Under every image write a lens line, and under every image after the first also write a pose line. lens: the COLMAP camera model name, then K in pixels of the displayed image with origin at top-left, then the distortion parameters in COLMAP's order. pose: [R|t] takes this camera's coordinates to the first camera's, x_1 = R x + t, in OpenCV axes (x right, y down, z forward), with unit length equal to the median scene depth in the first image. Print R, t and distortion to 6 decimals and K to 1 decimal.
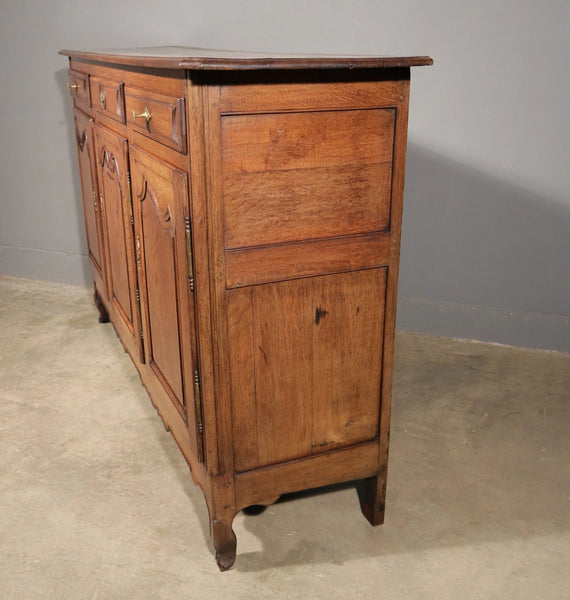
lens RADIAL K [[691.3, 0, 283.4], [0, 691.3, 295.7], [0, 0, 1]] dist [-0.040655, 0.000000]
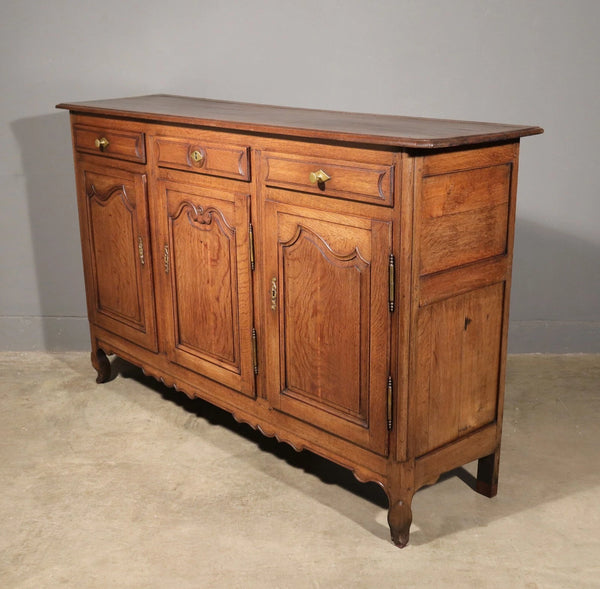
lens RADIAL K [[870.0, 0, 299.8], [0, 870.0, 290.6], [0, 0, 1]] dist [-0.044043, 0.000000]
pose [[0.948849, -0.093841, 0.301461, -0.698526], [0.115554, 0.991778, -0.054980, 0.020634], [-0.293823, 0.087002, 0.951892, -0.438379]]
